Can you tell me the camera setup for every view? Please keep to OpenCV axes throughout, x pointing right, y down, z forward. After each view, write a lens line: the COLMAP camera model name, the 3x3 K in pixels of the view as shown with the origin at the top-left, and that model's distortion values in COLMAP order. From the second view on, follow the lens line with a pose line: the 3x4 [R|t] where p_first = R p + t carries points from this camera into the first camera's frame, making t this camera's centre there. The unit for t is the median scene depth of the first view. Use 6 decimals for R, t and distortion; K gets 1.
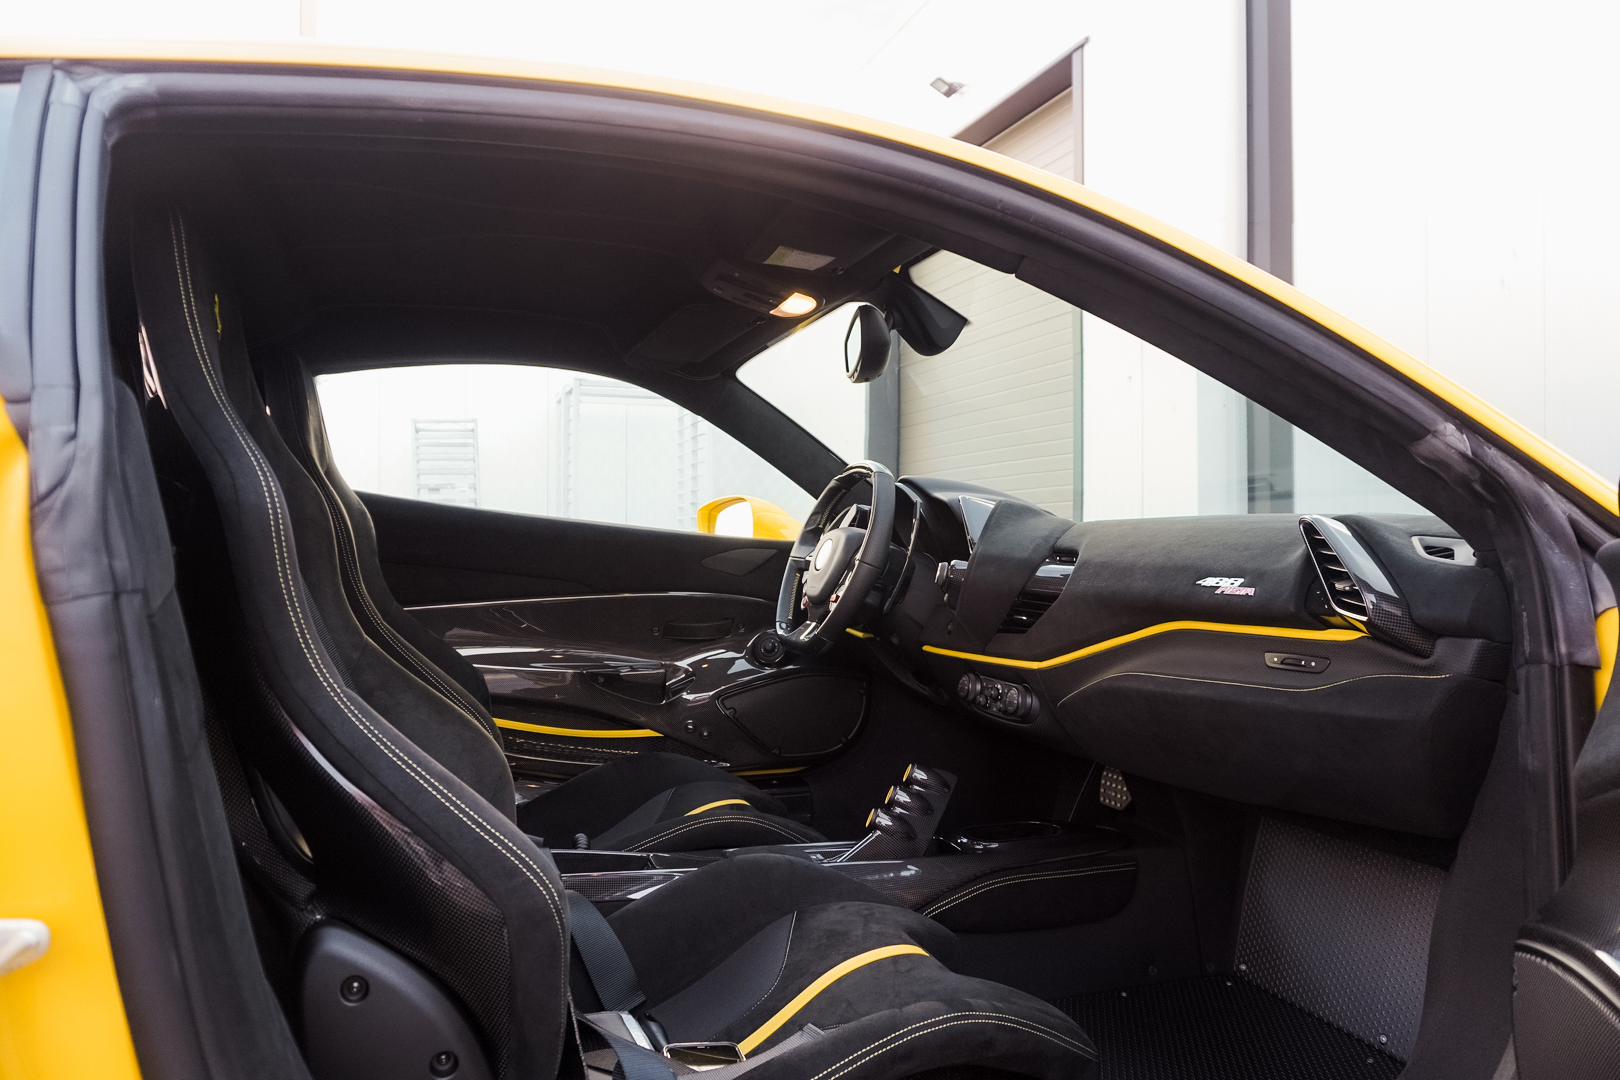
lens RADIAL K [[1142.0, 0, 810.0], [0, 1142.0, 540.0], [0, 0, 1]] dist [0.044333, 0.000241]
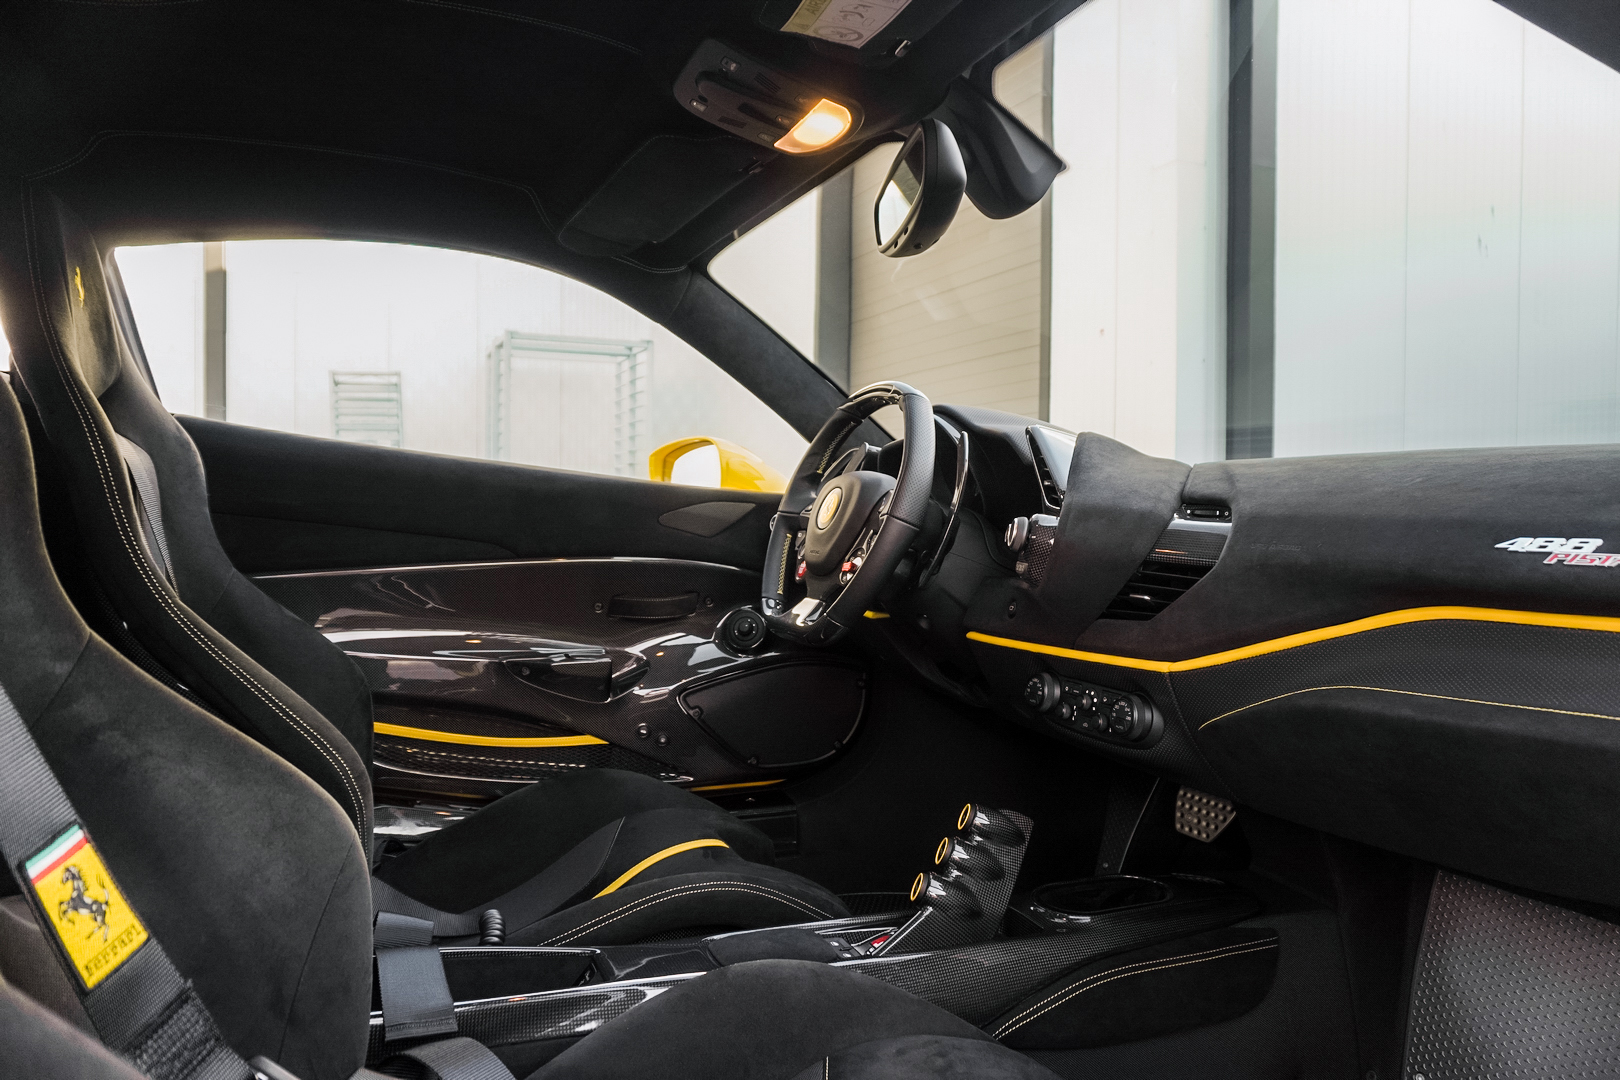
lens RADIAL K [[1179.1, 0, 810.0], [0, 1179.1, 540.0], [0, 0, 1]] dist [0.005794, -0.000062]
pose [[0.998771, 0.006128, 0.049178, -0.038620], [-0.007601, 0.999526, 0.029819, 0.011200], [-0.048972, -0.030156, 0.998345, 0.243733]]
